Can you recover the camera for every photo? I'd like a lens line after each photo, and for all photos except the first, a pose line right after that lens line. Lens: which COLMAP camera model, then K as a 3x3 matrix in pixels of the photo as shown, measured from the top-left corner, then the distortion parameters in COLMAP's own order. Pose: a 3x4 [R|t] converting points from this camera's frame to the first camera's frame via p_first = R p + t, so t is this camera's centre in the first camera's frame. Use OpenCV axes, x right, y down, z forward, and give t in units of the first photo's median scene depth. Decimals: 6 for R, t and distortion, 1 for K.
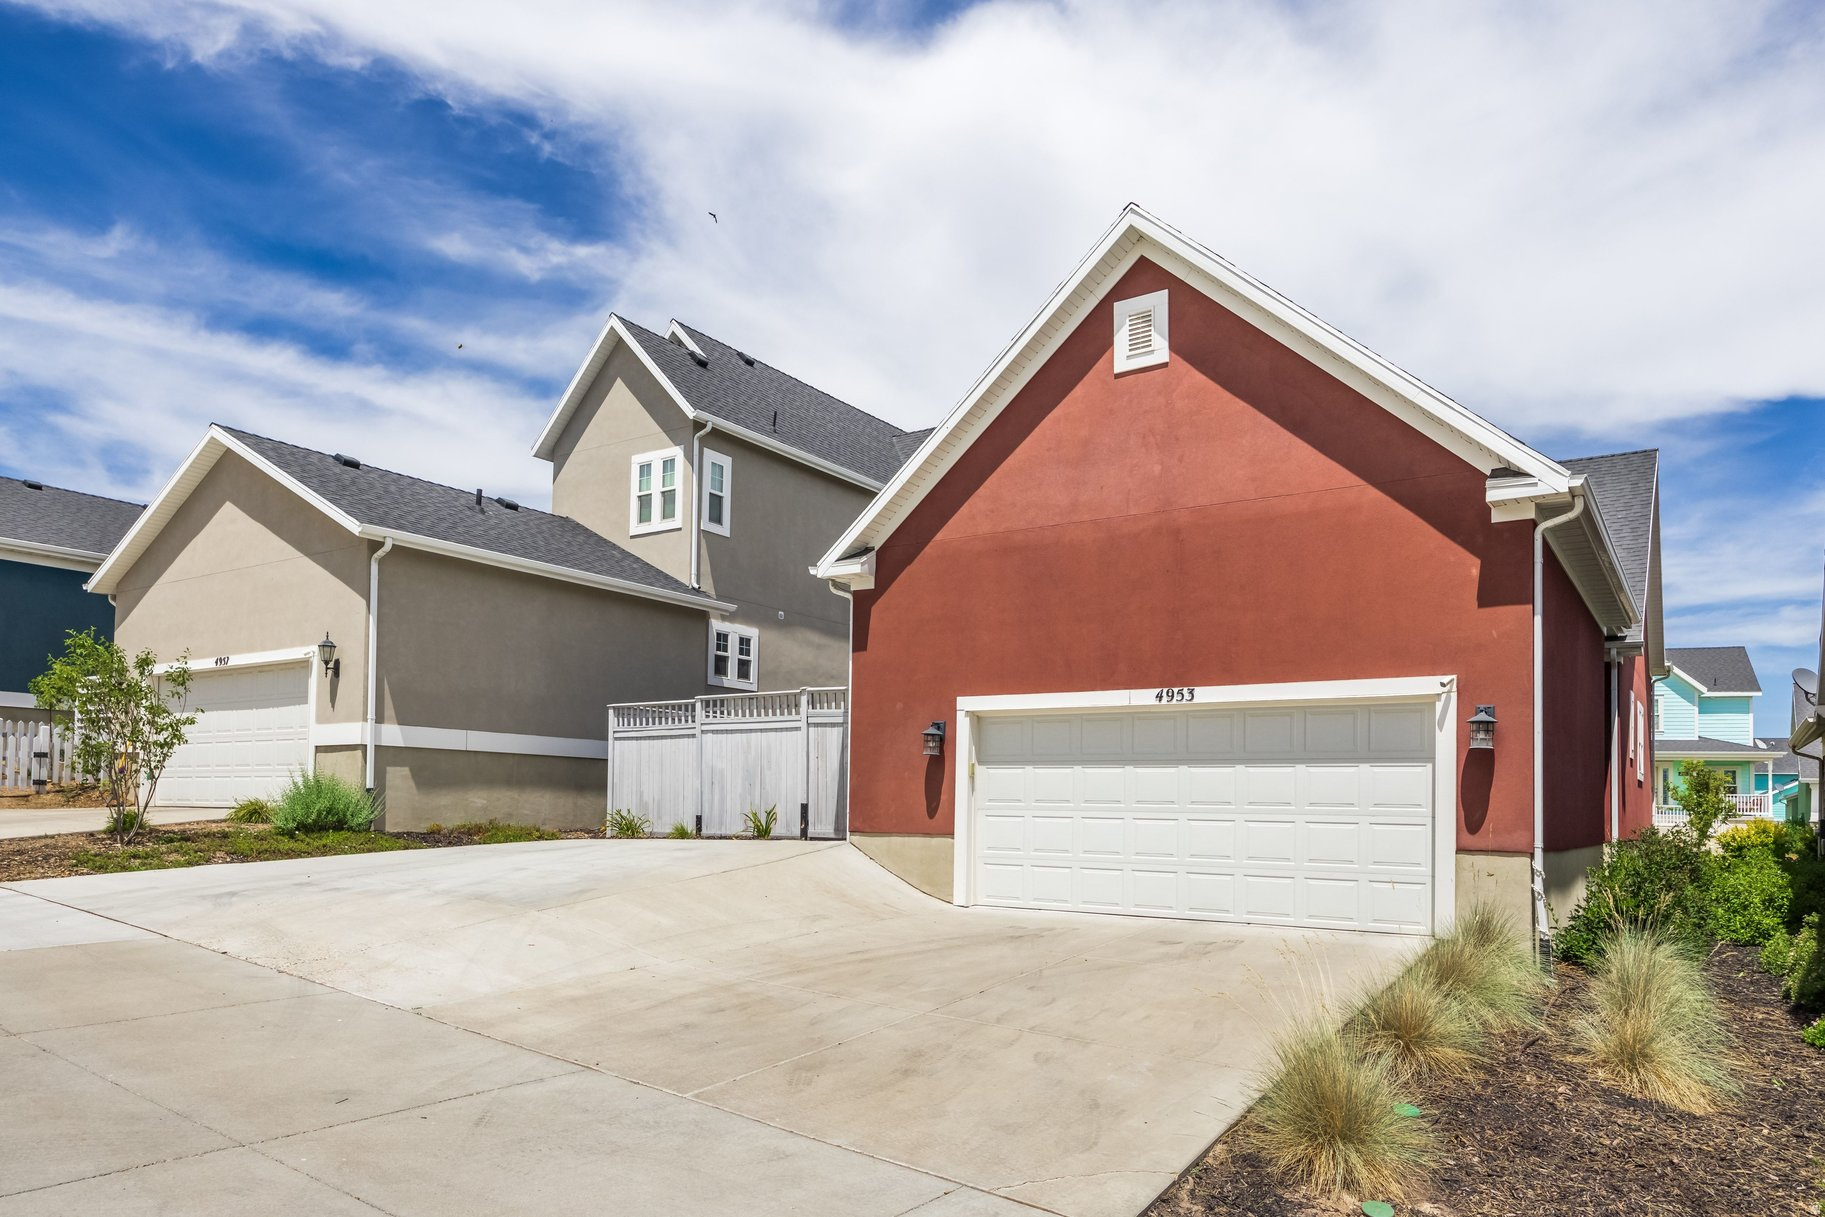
lens RADIAL K [[1276.4, 0, 864.1], [0, 1276.4, 612.8], [0, 0, 1]] dist [-0.000839, -0.000091]
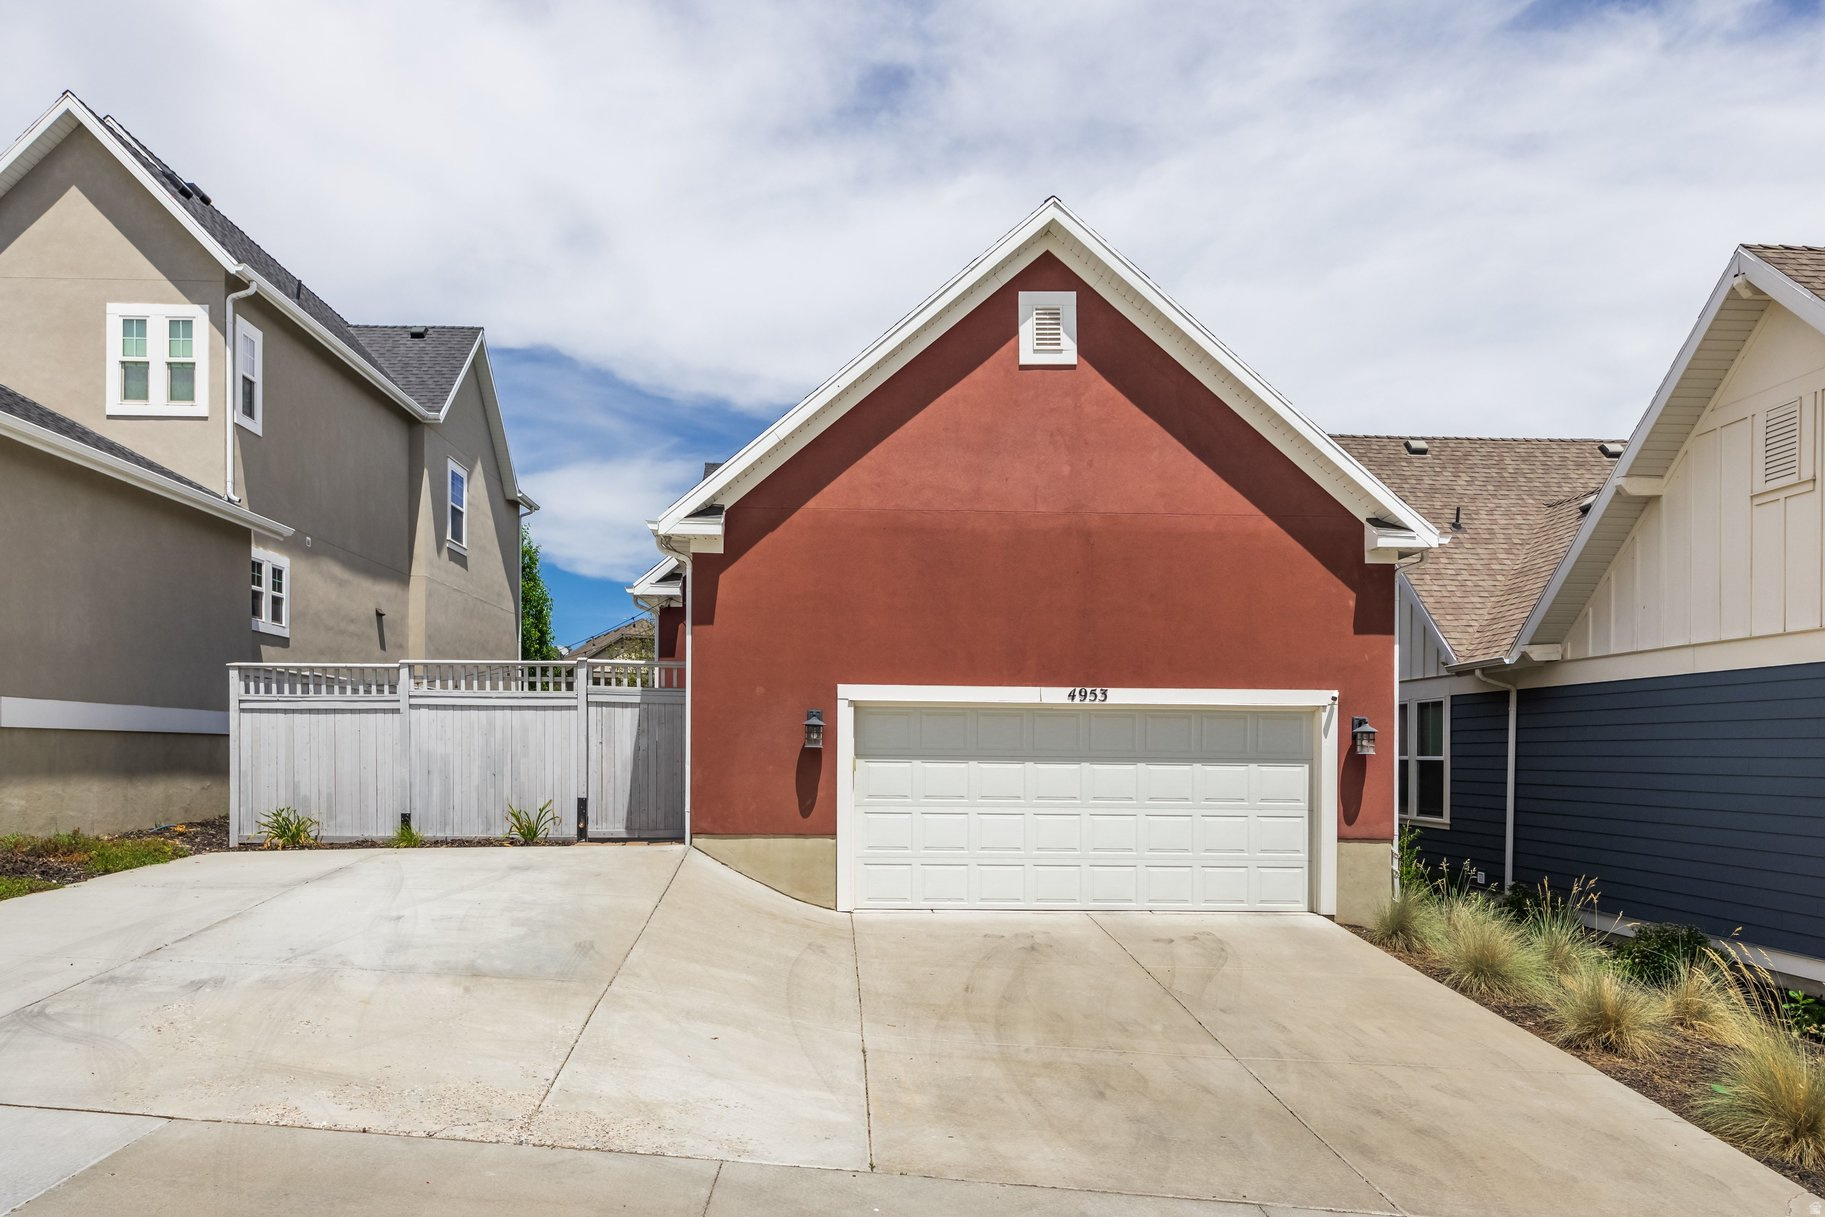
lens RADIAL K [[1276.4, 0, 864.1], [0, 1276.4, 612.8], [0, 0, 1]] dist [-0.000839, -0.000091]
pose [[0.786772, 0.053273, 0.614941, -0.486585], [-0.089683, 0.995563, 0.028497, -0.013302], [-0.610694, -0.077570, 0.788058, 0.275733]]
